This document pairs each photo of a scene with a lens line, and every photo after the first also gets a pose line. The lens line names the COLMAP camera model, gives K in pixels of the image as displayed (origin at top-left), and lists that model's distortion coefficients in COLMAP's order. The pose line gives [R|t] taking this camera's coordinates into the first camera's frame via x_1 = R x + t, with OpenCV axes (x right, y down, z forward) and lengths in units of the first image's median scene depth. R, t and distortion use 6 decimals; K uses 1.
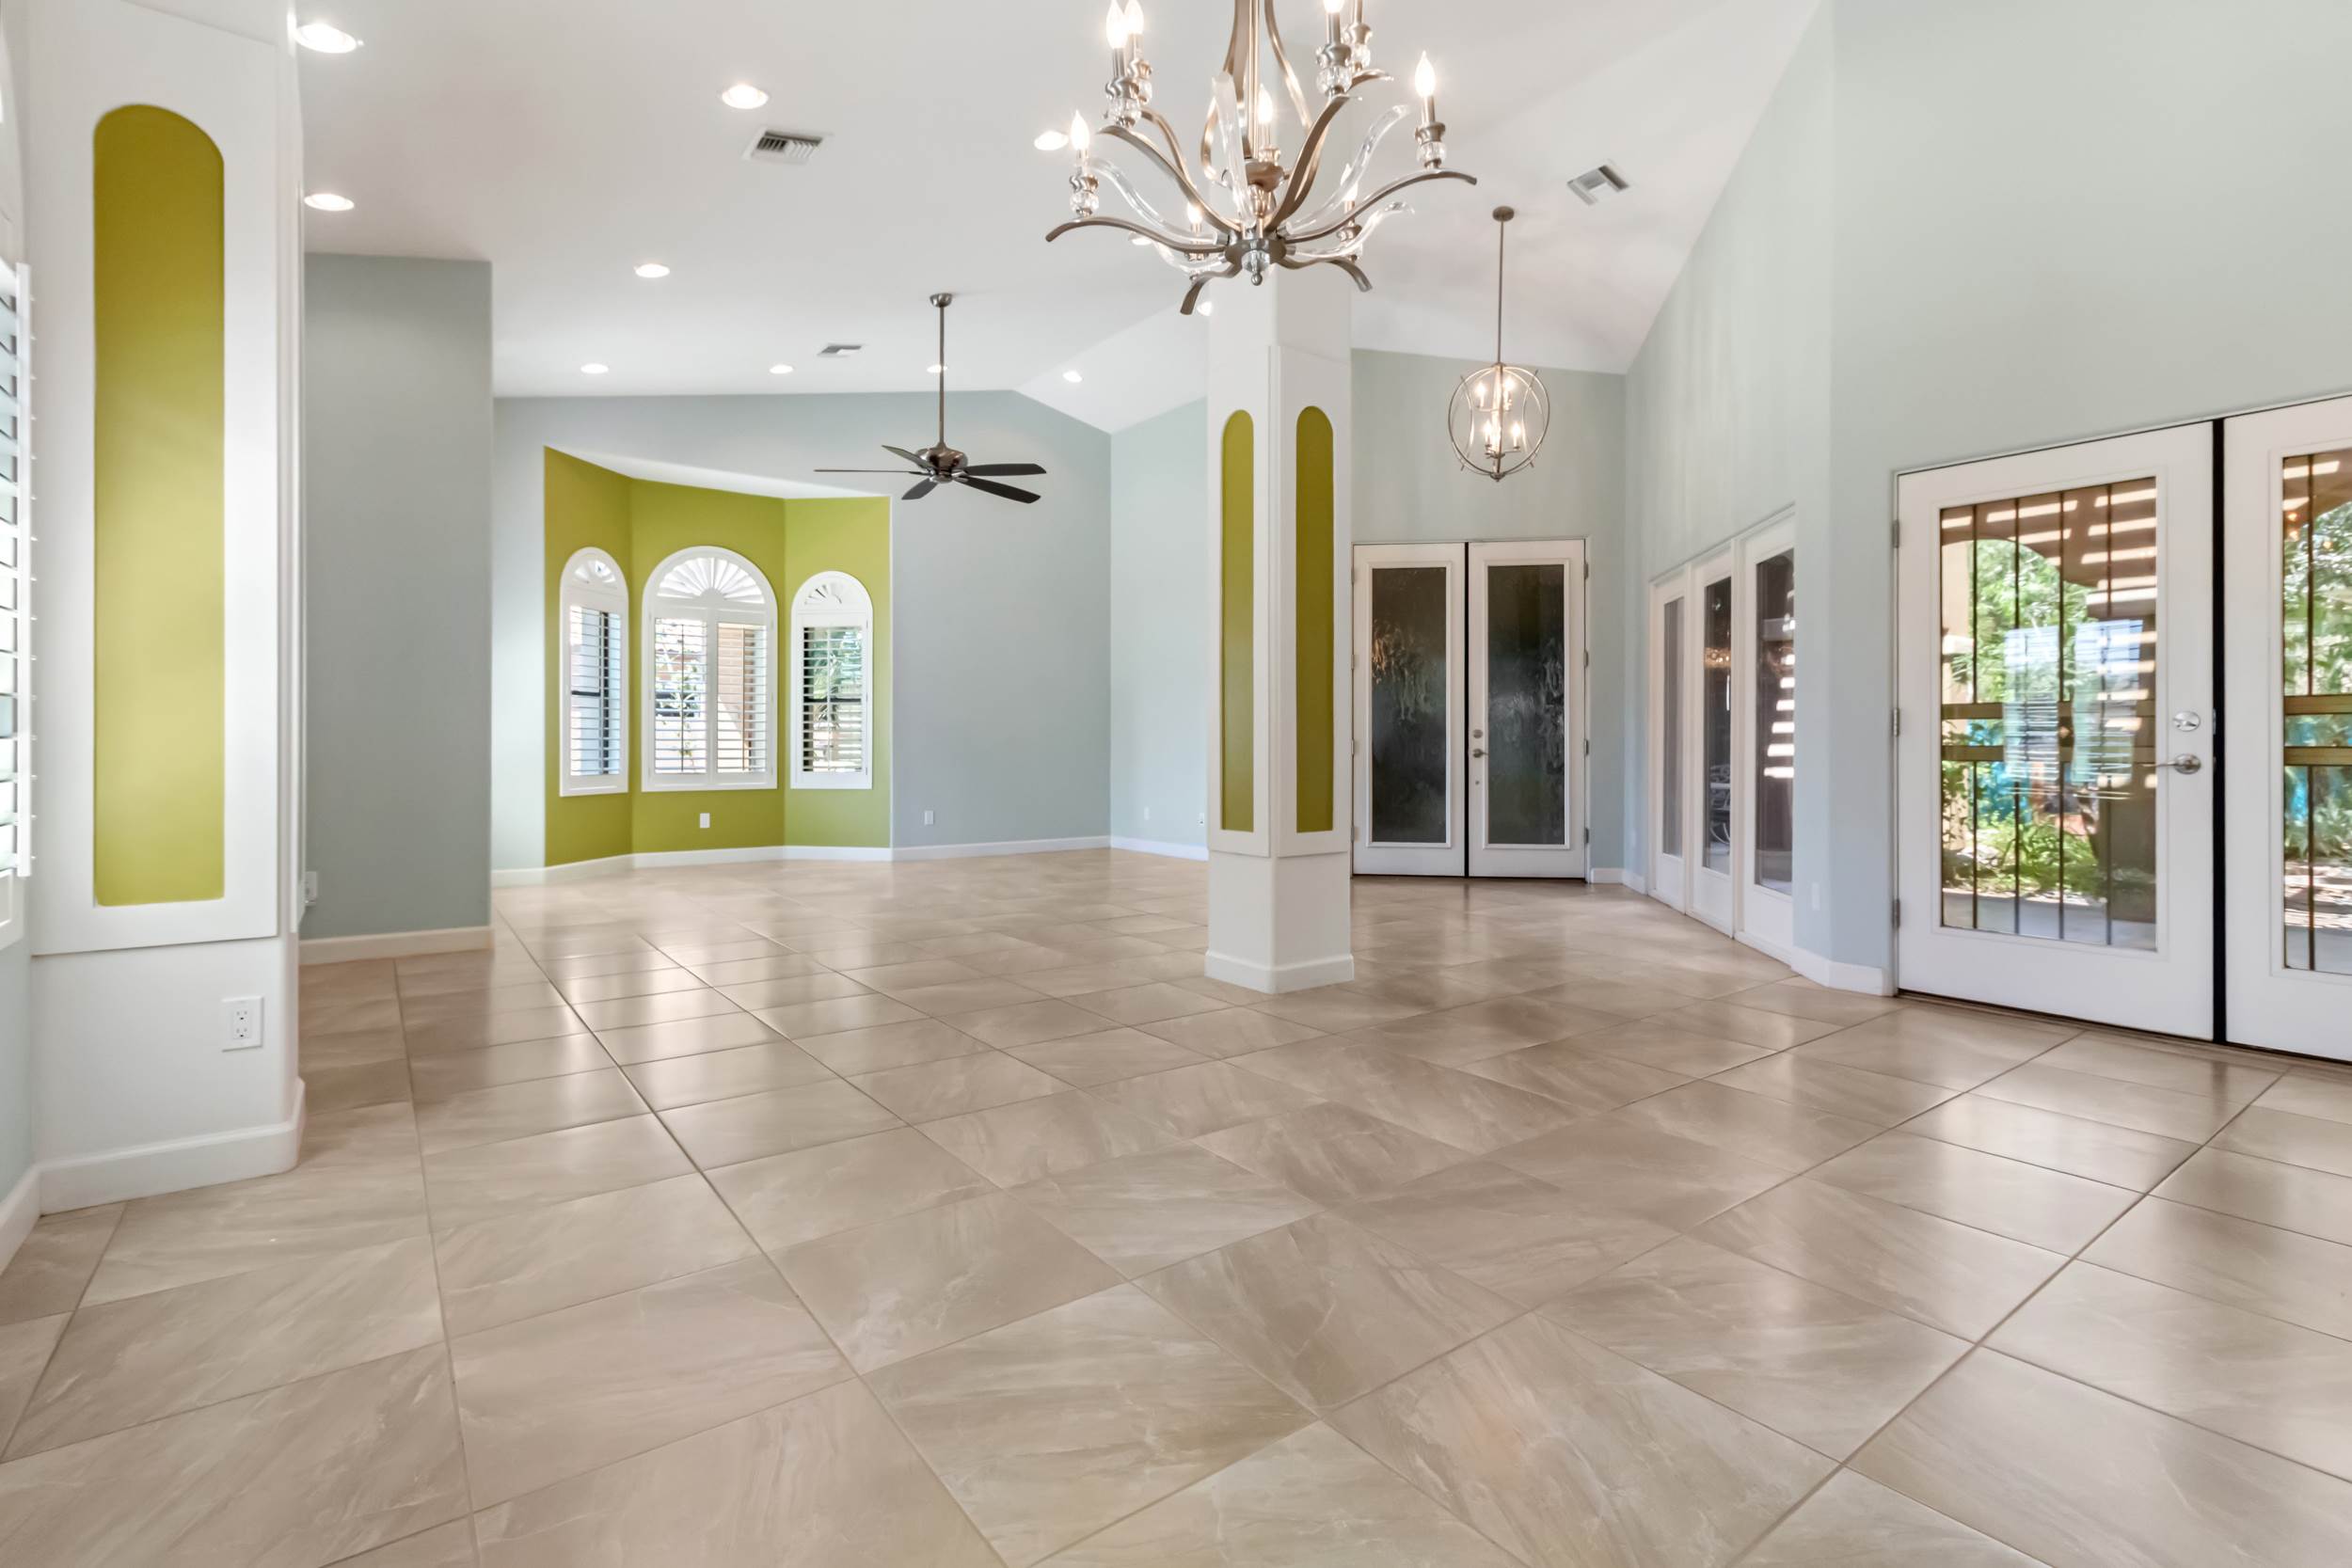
lens RADIAL K [[1099.6, 0, 1179.4], [0, 1099.6, 742.8], [0, 0, 1]] dist [0.000077, 0.000387]
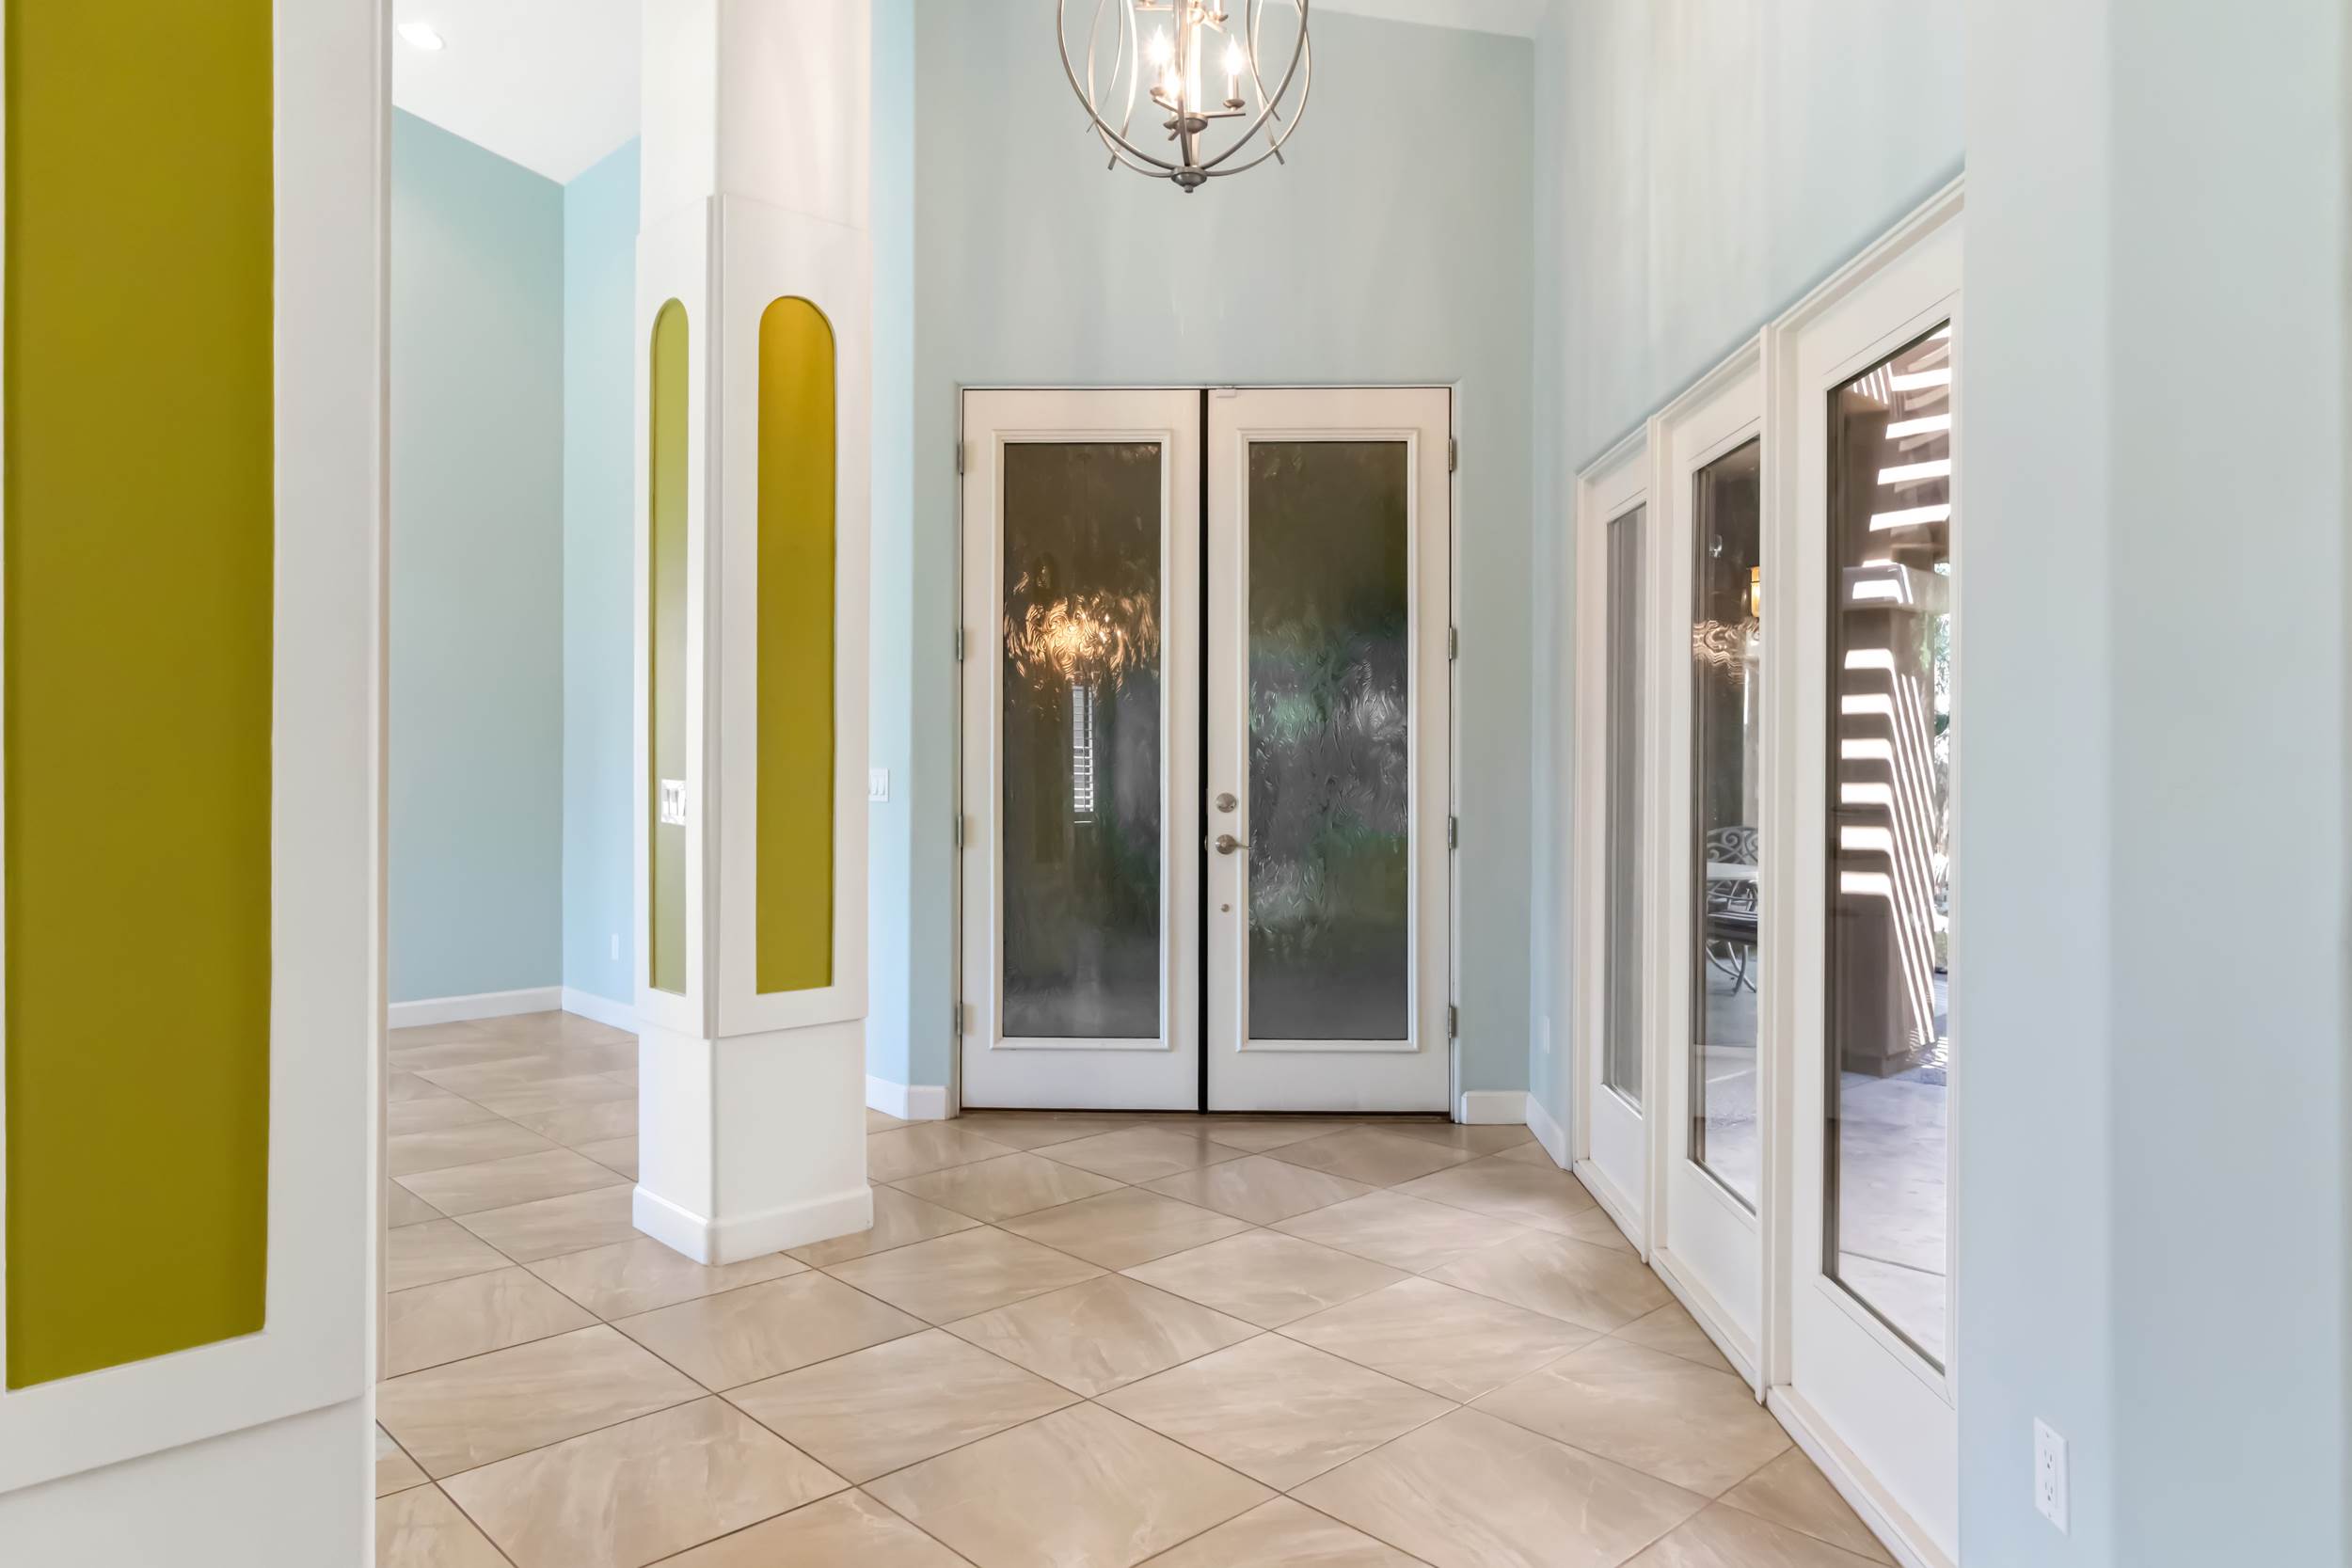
lens RADIAL K [[1520.8, 0, 1175.2], [0, 1520.8, 746.3], [0, 0, 1]] dist [-0.001680, -0.001174]
pose [[0.993571, 0.001462, 0.113203, 0.178990], [-0.001183, 0.999996, -0.002531, -0.030673], [-0.113207, 0.002381, 0.993569, 0.370229]]
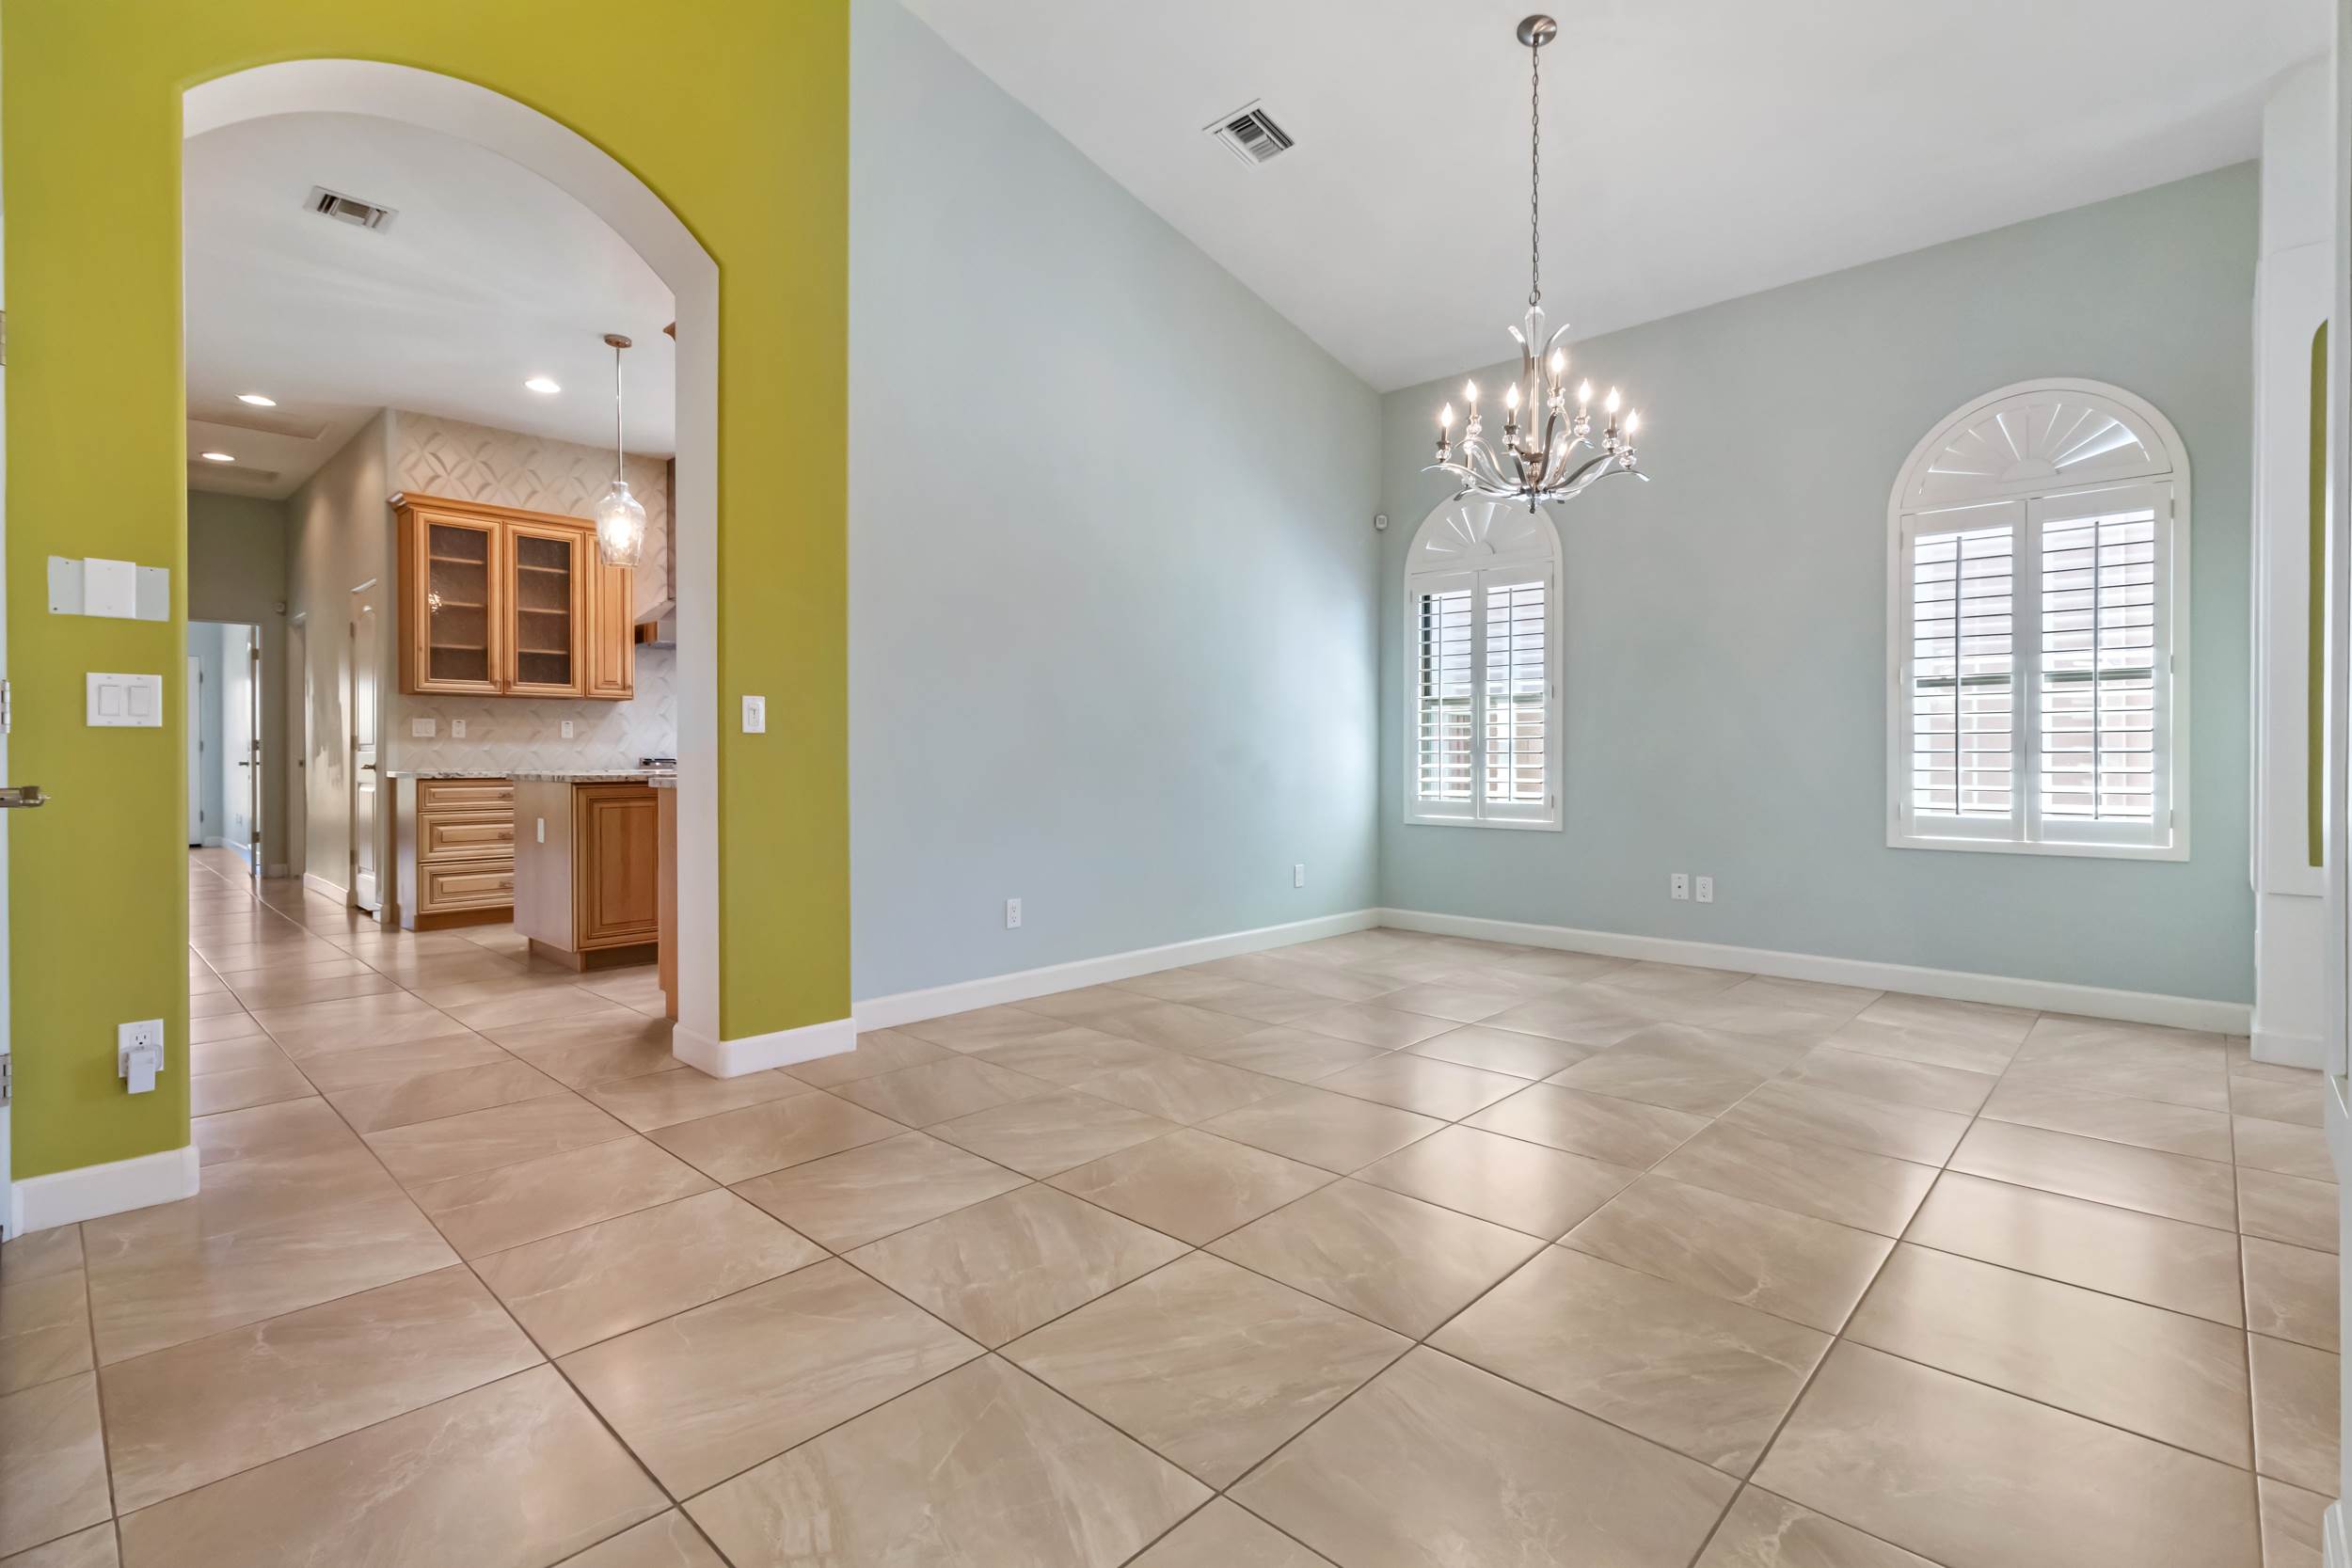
lens RADIAL K [[1098.3, 0, 1187.6], [0, 1098.3, 733.6], [0, 0, 1]] dist [0.002860, 0.001291]
pose [[-0.984610, -0.004678, -0.174706, 0.251180], [-0.000861, 0.999759, -0.021917, 0.002278], [0.174767, -0.021429, -0.984377, 0.702382]]
